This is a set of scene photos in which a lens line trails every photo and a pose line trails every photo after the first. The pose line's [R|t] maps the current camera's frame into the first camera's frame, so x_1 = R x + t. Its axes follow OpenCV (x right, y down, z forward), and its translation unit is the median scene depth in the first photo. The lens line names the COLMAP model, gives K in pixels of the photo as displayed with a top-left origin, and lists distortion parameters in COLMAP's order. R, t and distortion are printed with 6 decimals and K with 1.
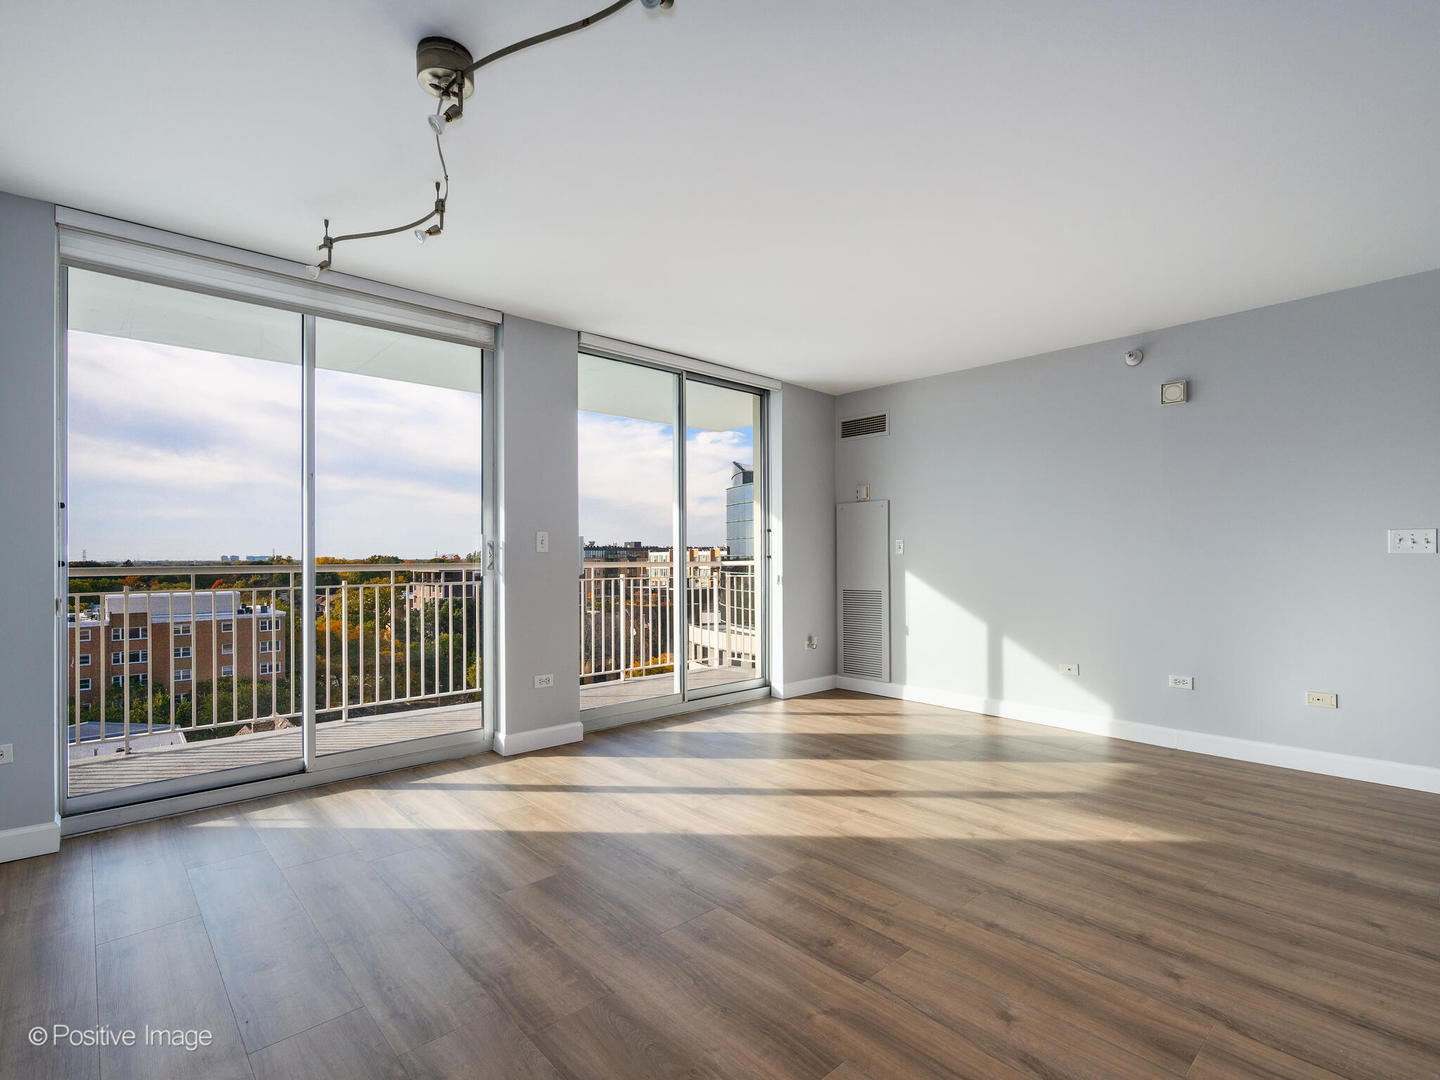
lens RADIAL K [[687.8, 0, 714.8], [0, 687.8, 565.6], [0, 0, 1]] dist [-0.001546, -0.000325]
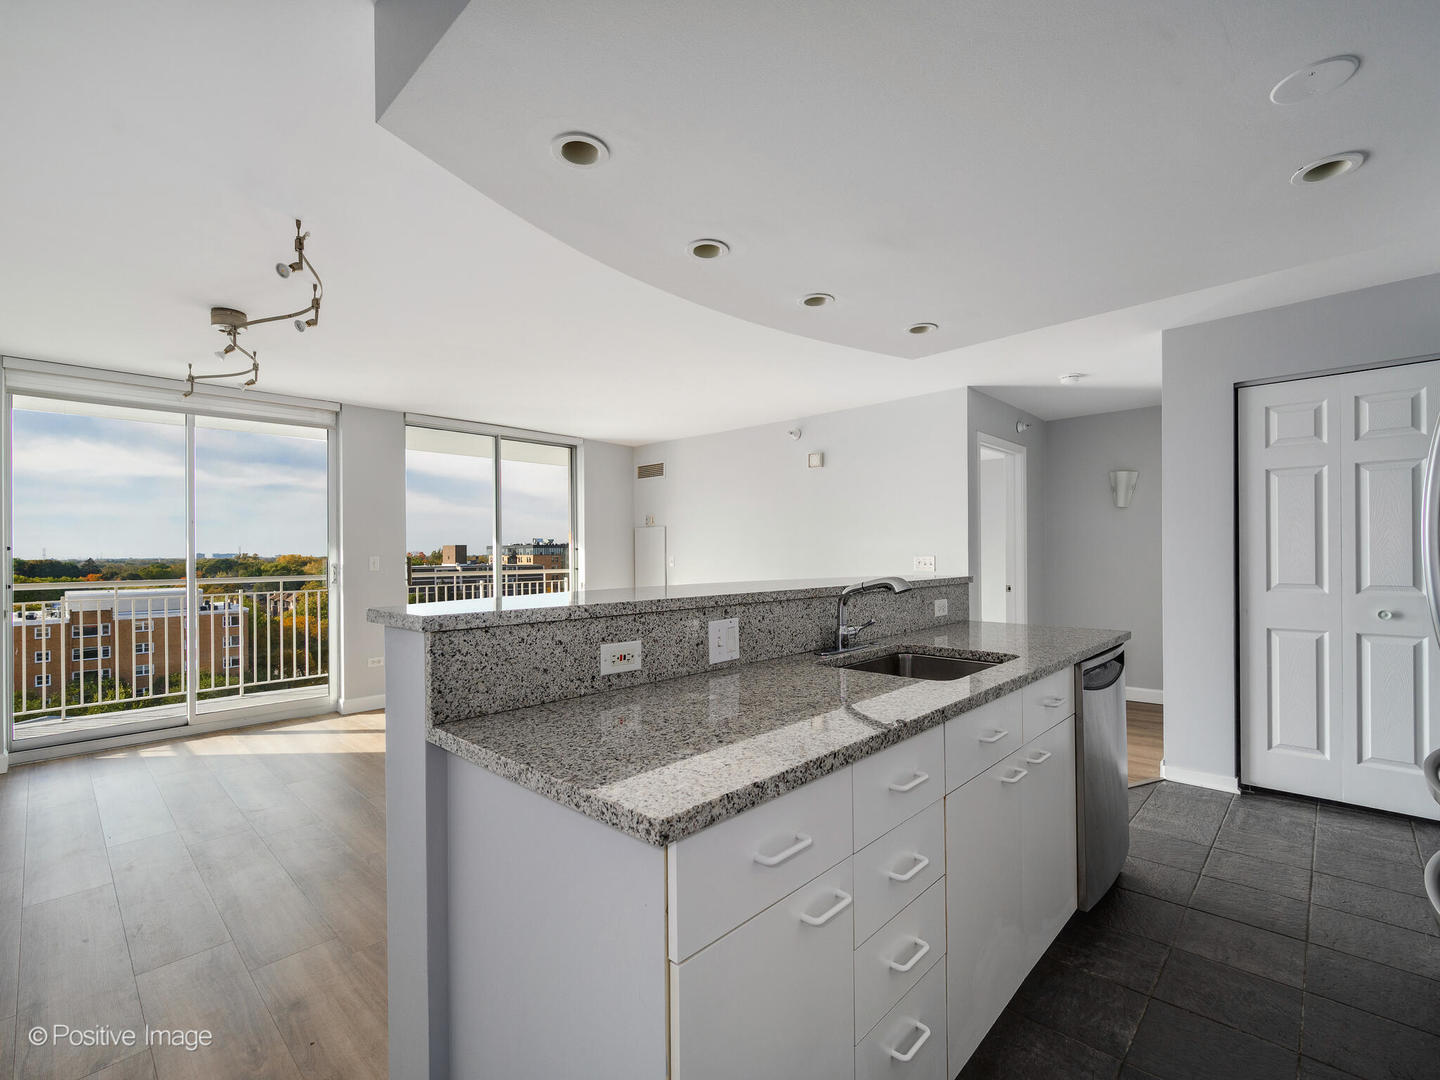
lens RADIAL K [[645.5, 0, 717.3], [0, 645.5, 559.3], [0, 0, 1]] dist [0.000141, 0.000006]
pose [[0.998010, -0.003941, 0.062937, 0.364506], [0.004029, 0.999991, -0.001278, -0.037911], [-0.062931, 0.001529, 0.998017, -0.364749]]
